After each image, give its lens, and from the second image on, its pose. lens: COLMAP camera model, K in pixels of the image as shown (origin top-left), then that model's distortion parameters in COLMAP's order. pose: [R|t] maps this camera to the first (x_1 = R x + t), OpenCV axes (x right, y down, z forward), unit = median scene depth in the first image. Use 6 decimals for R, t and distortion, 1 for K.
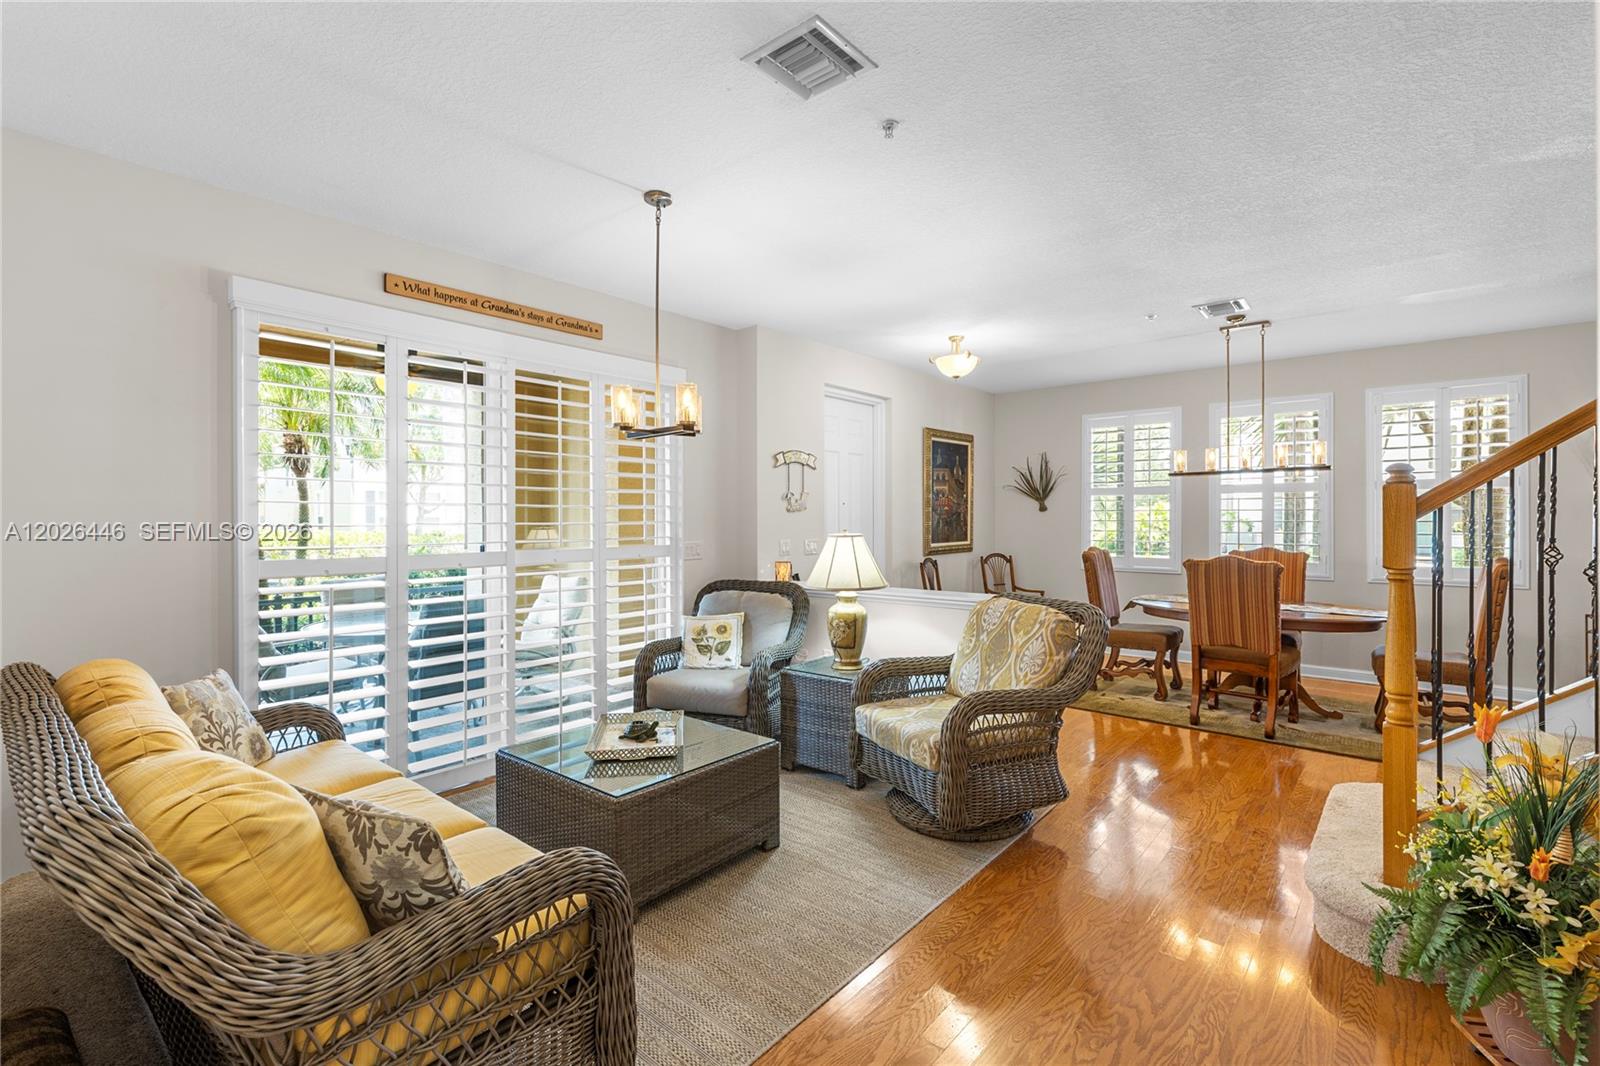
lens RADIAL K [[716.1, 0, 800.0], [0, 716.1, 533.0], [0, 0, 1]] dist [0.010242, -0.000335]
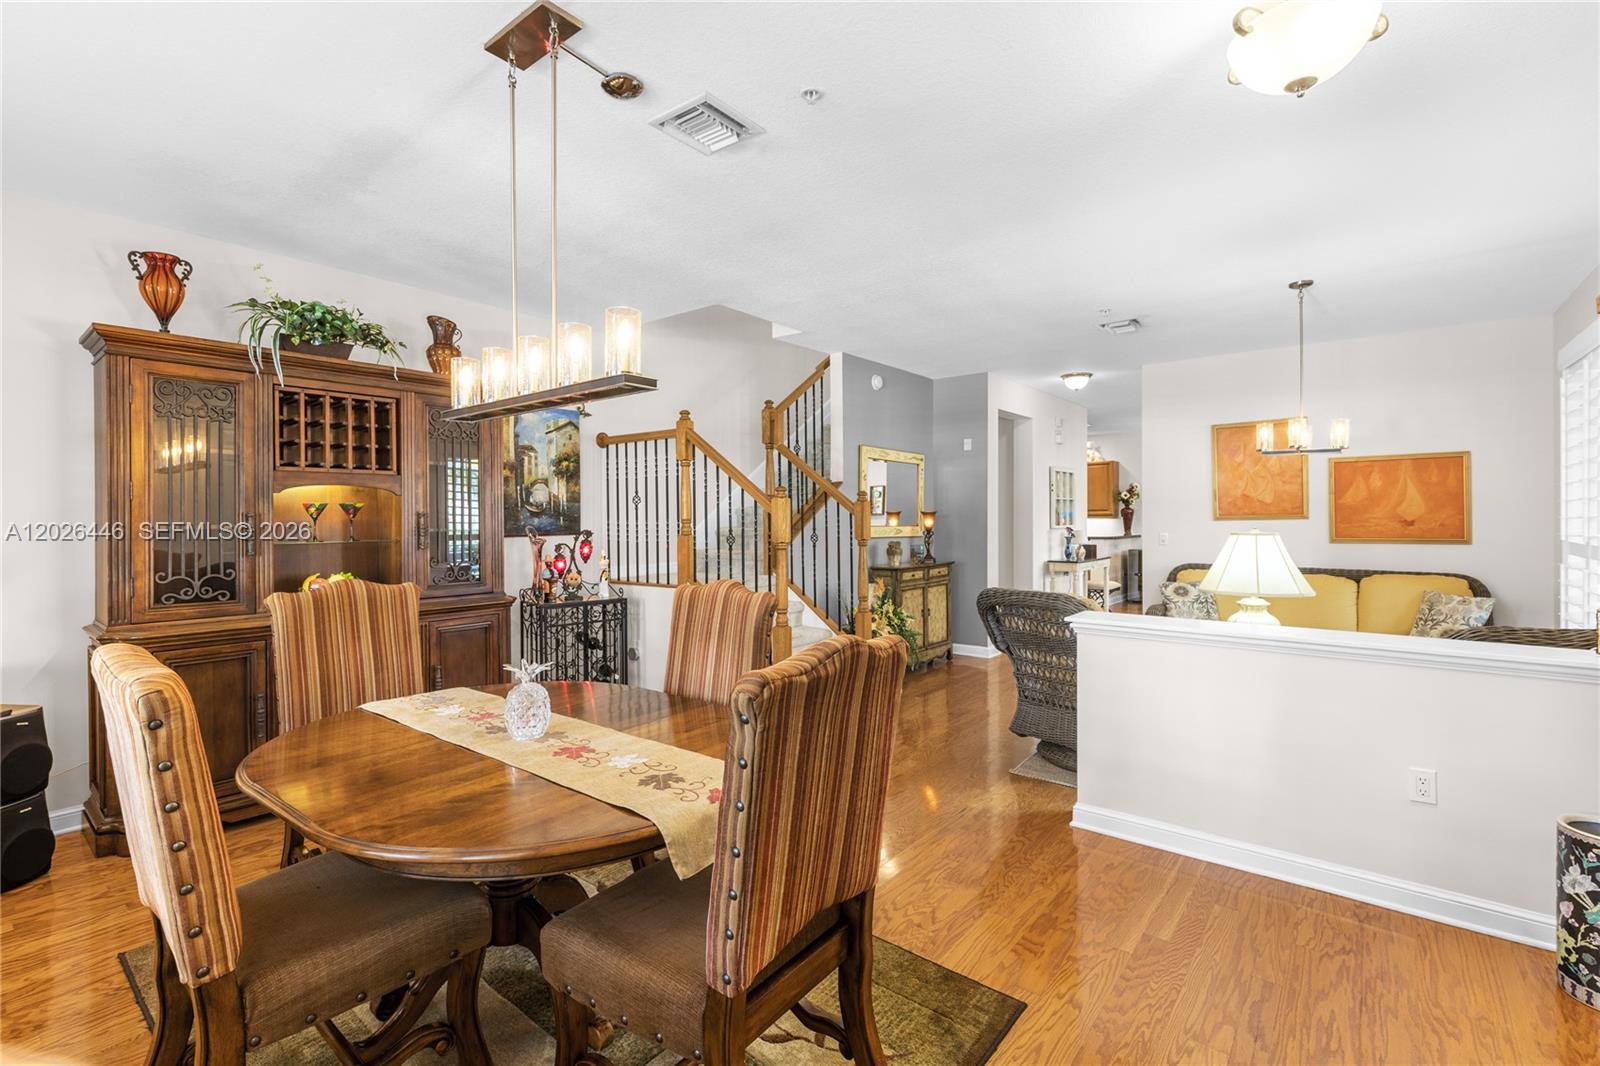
lens RADIAL K [[720.7, 0, 799.8], [0, 720.7, 517.6], [0, 0, 1]] dist [0.003607, -0.000010]
pose [[-0.999498, 0.006584, -0.030981, 0.442174], [0.005881, 0.999725, 0.022713, -0.026890], [0.031122, 0.022520, -0.999262, 1.276072]]
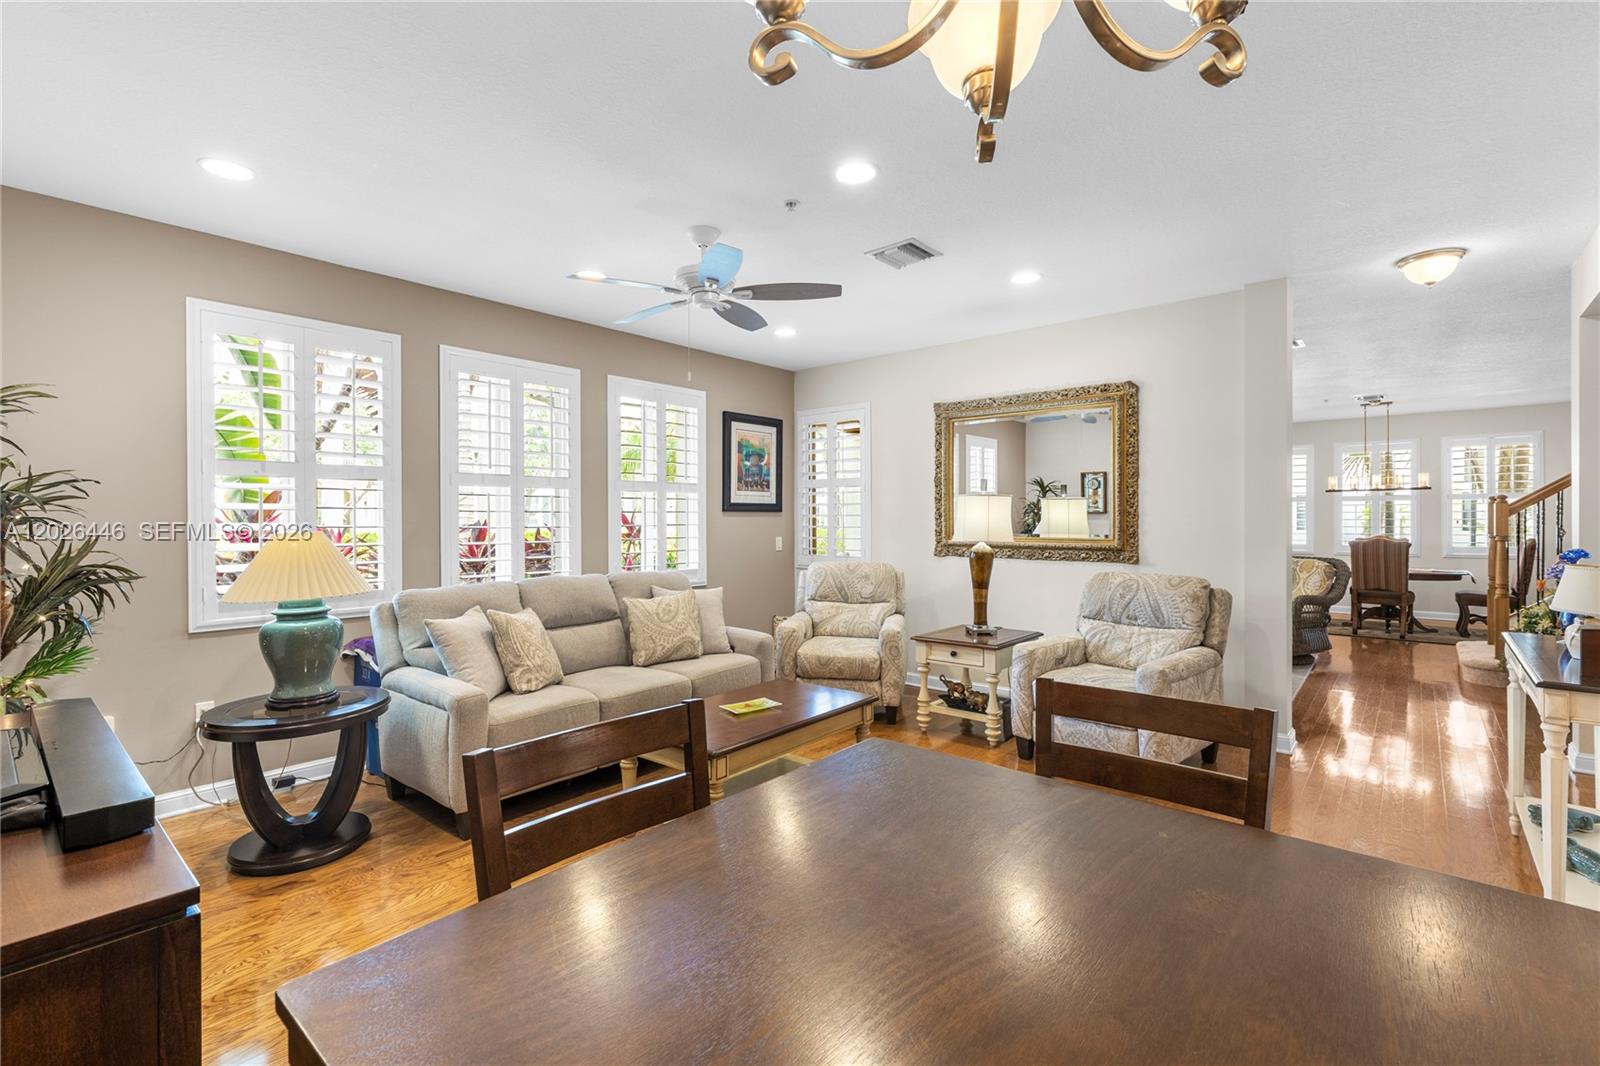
lens RADIAL K [[716.1, 0, 800.0], [0, 716.1, 533.0], [0, 0, 1]] dist [0.010242, -0.000335]
pose [[0.999988, -0.004055, -0.002563, -0.650463], [0.004049, 0.999989, -0.002162, 0.014841], [0.002572, 0.002152, 0.999994, -0.613020]]
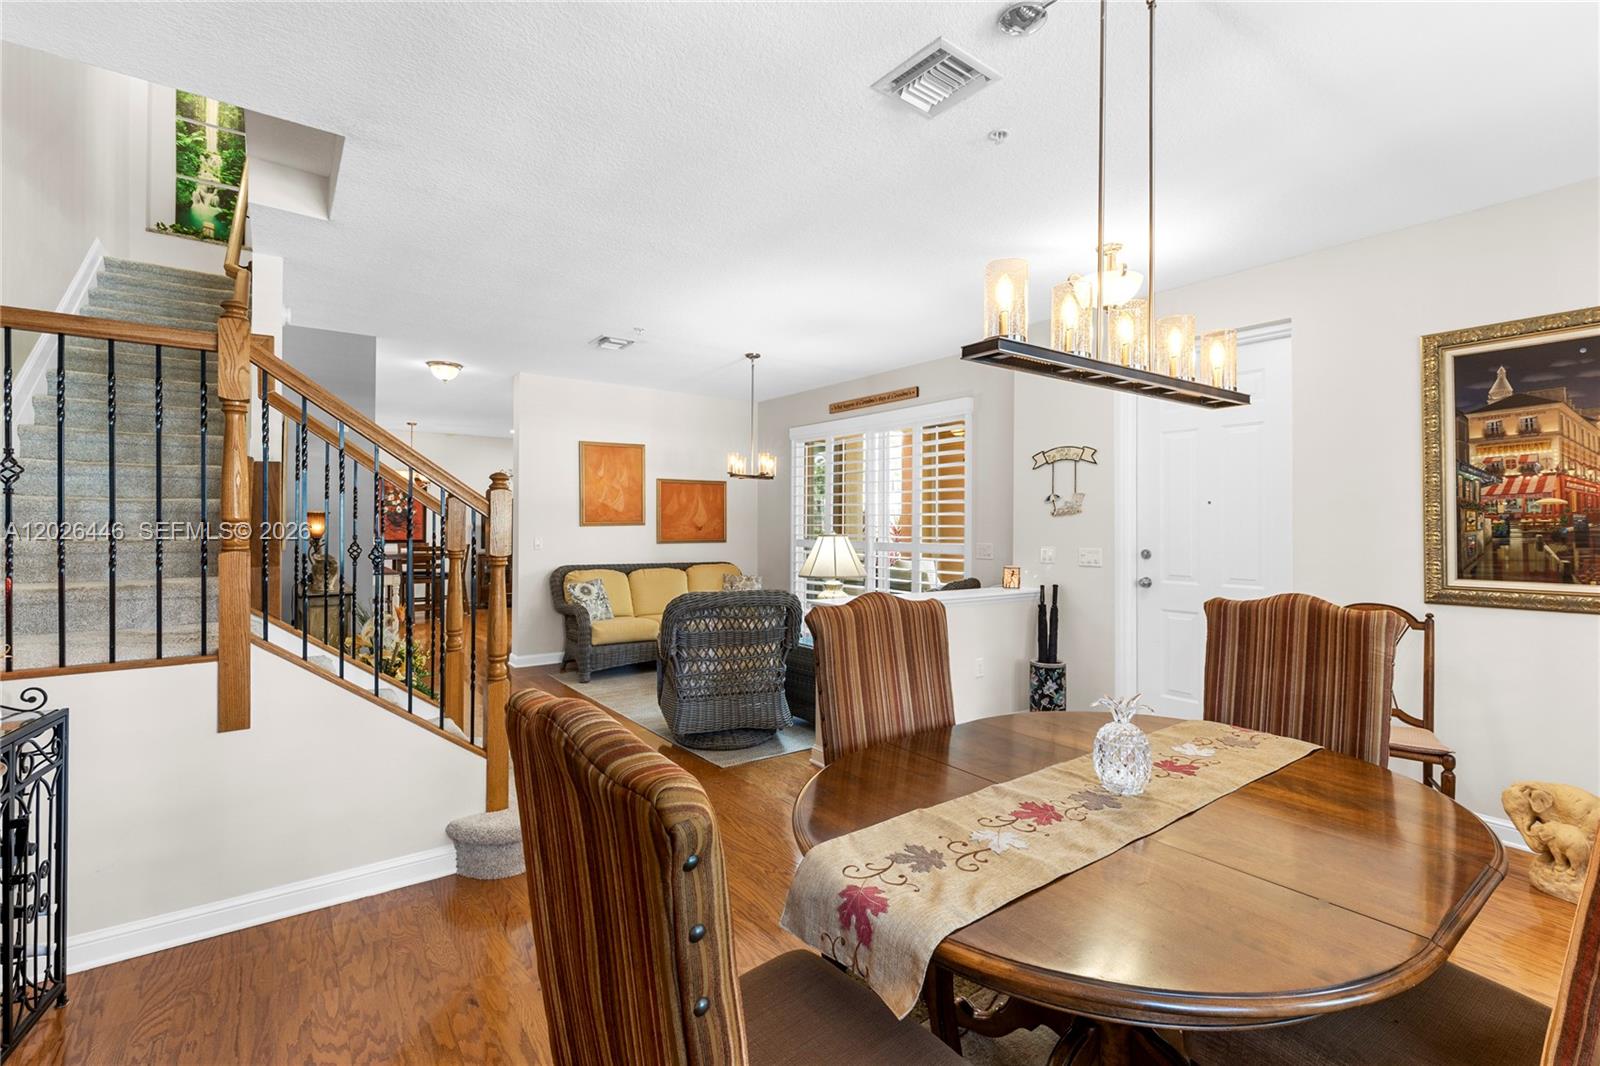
lens RADIAL K [[720.7, 0, 799.8], [0, 720.7, 517.6], [0, 0, 1]] dist [0.003607, -0.000010]
pose [[-0.231708, -0.008254, -0.972750, 0.888481], [-0.026631, 0.999643, -0.002138, -0.015799], [0.972421, 0.025409, -0.231845, 0.847292]]
